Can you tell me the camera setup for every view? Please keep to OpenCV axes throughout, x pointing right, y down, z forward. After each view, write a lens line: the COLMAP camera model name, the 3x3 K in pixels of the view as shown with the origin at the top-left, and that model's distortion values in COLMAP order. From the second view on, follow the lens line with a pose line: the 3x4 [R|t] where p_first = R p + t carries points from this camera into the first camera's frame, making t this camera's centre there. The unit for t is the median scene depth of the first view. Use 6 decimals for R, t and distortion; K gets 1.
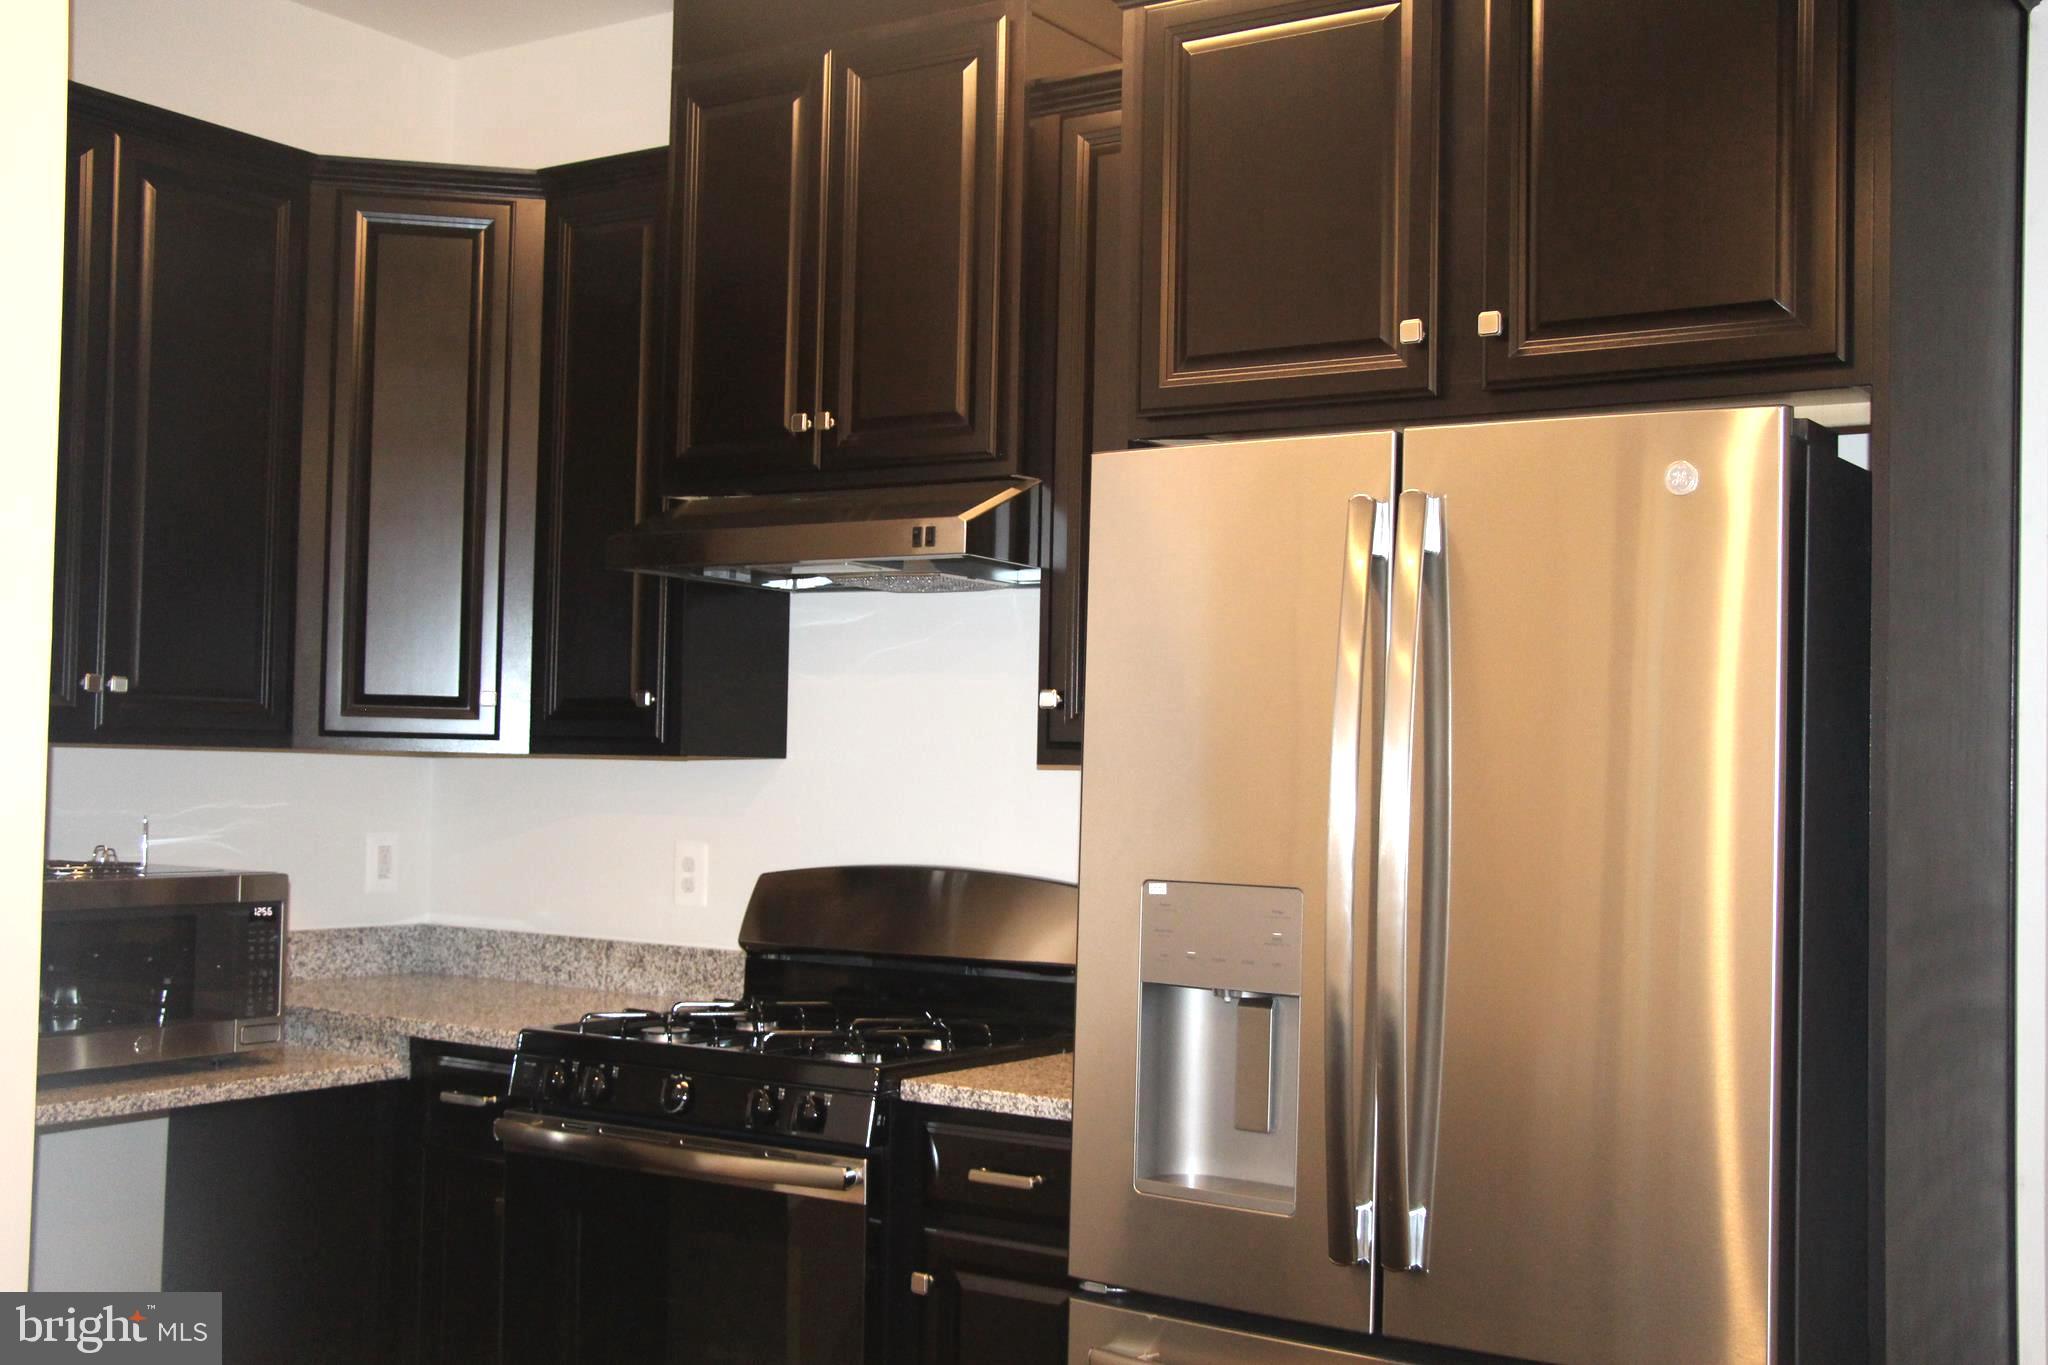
lens RADIAL K [[2272.5, 0, 1024.0], [0, 2272.5, 682.5], [0, 0, 1]] dist [-0.080929, 0.237337]
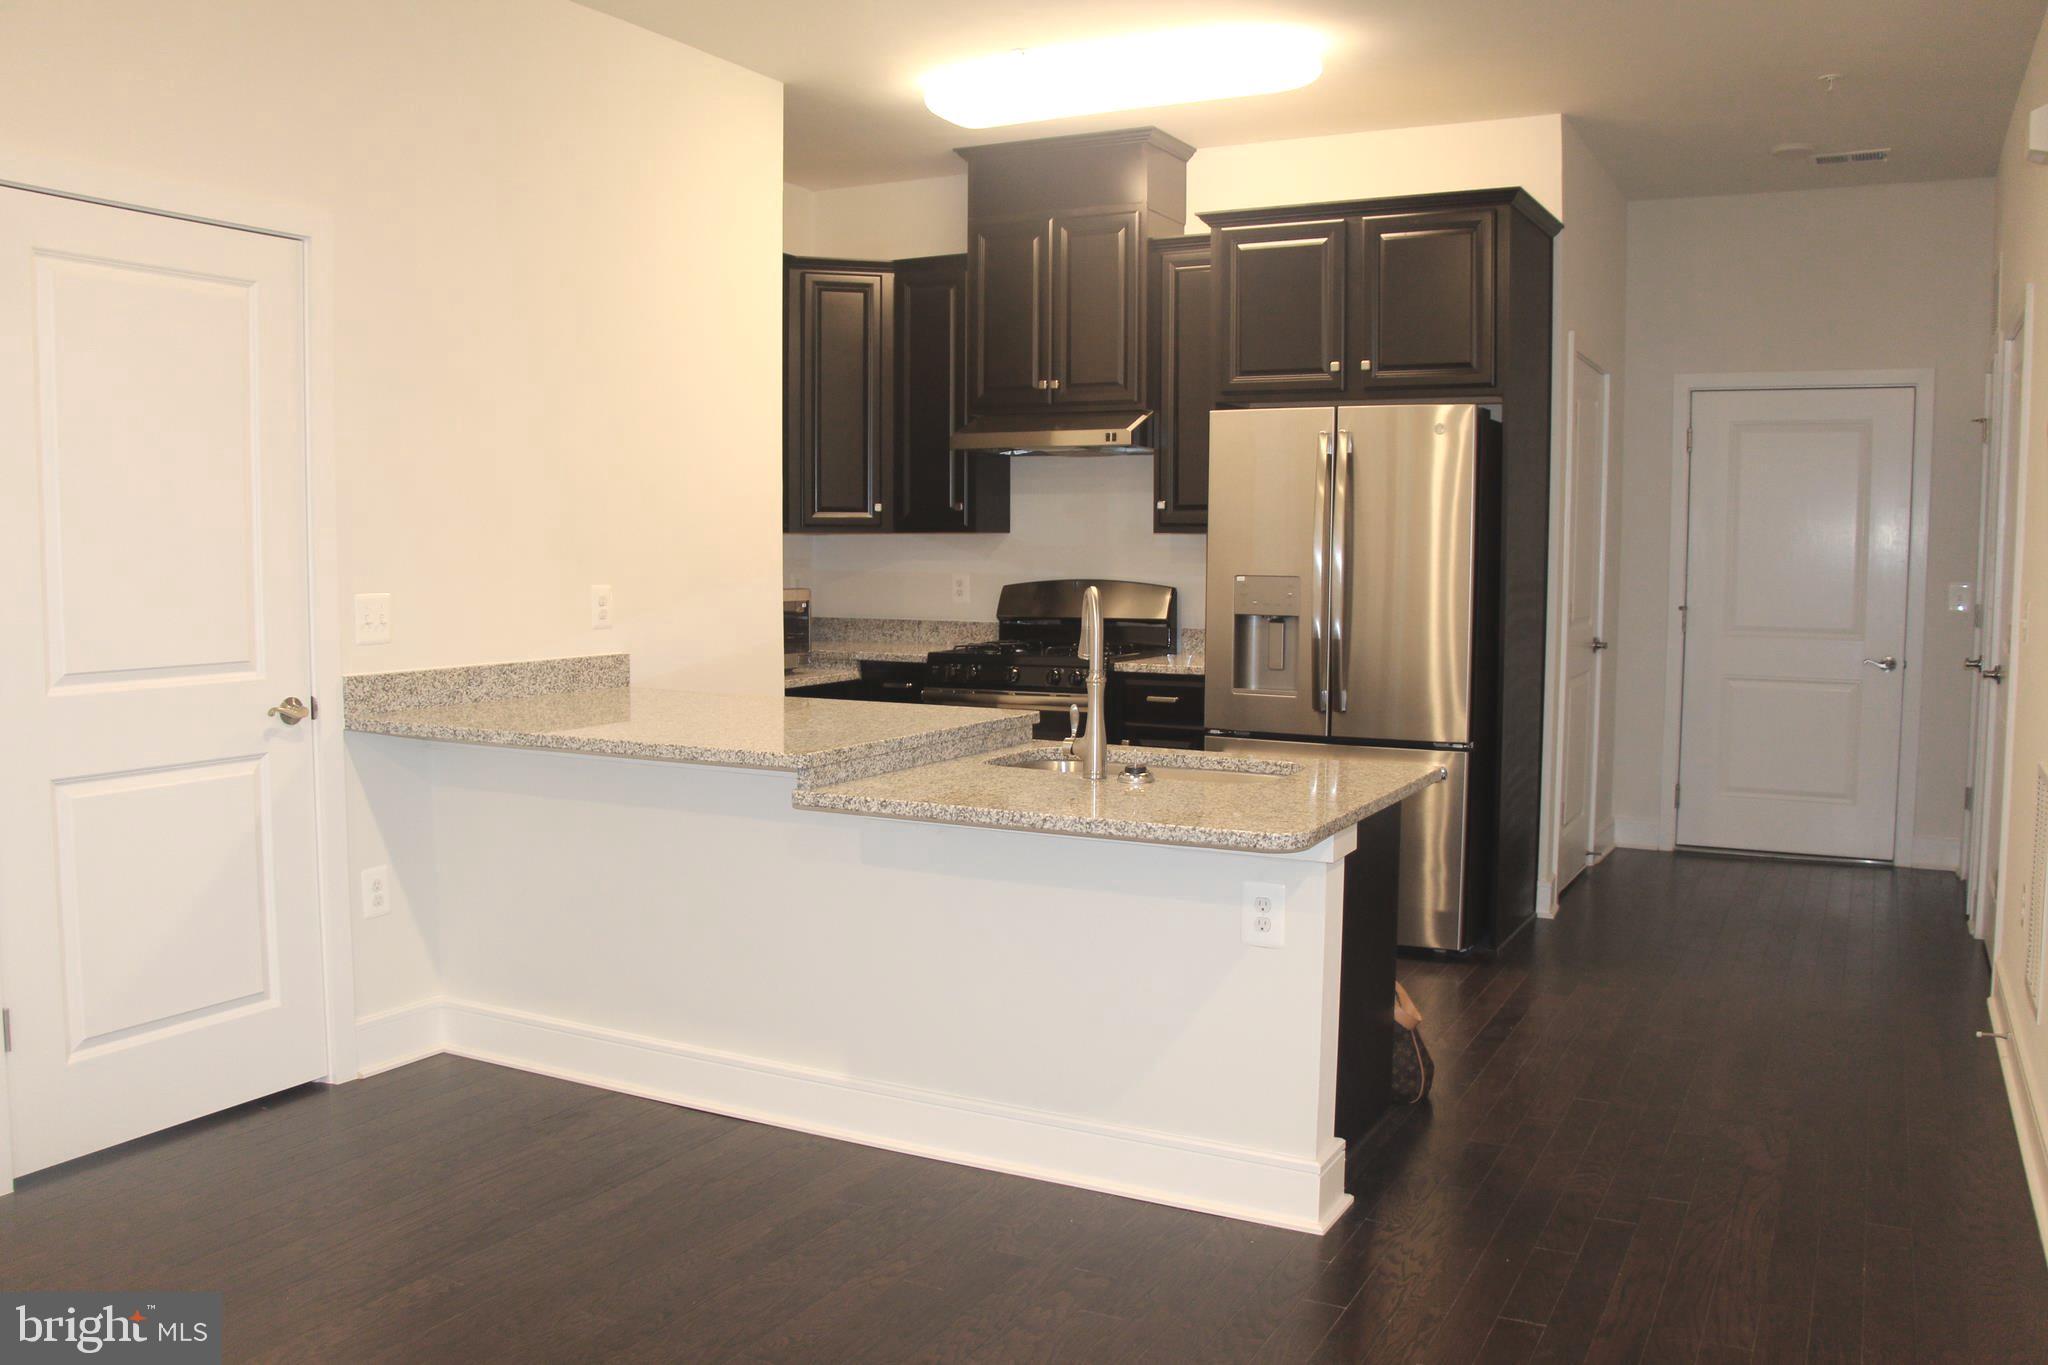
lens RADIAL K [[1683.5, 0, 1033.8], [0, 1683.5, 680.7], [0, 0, 1]] dist [-0.184978, 0.160097]
pose [[0.992610, -0.024706, 0.118809, -0.329810], [0.010543, 0.992911, 0.118393, -0.019606], [-0.120892, -0.116265, 0.985833, -0.721032]]
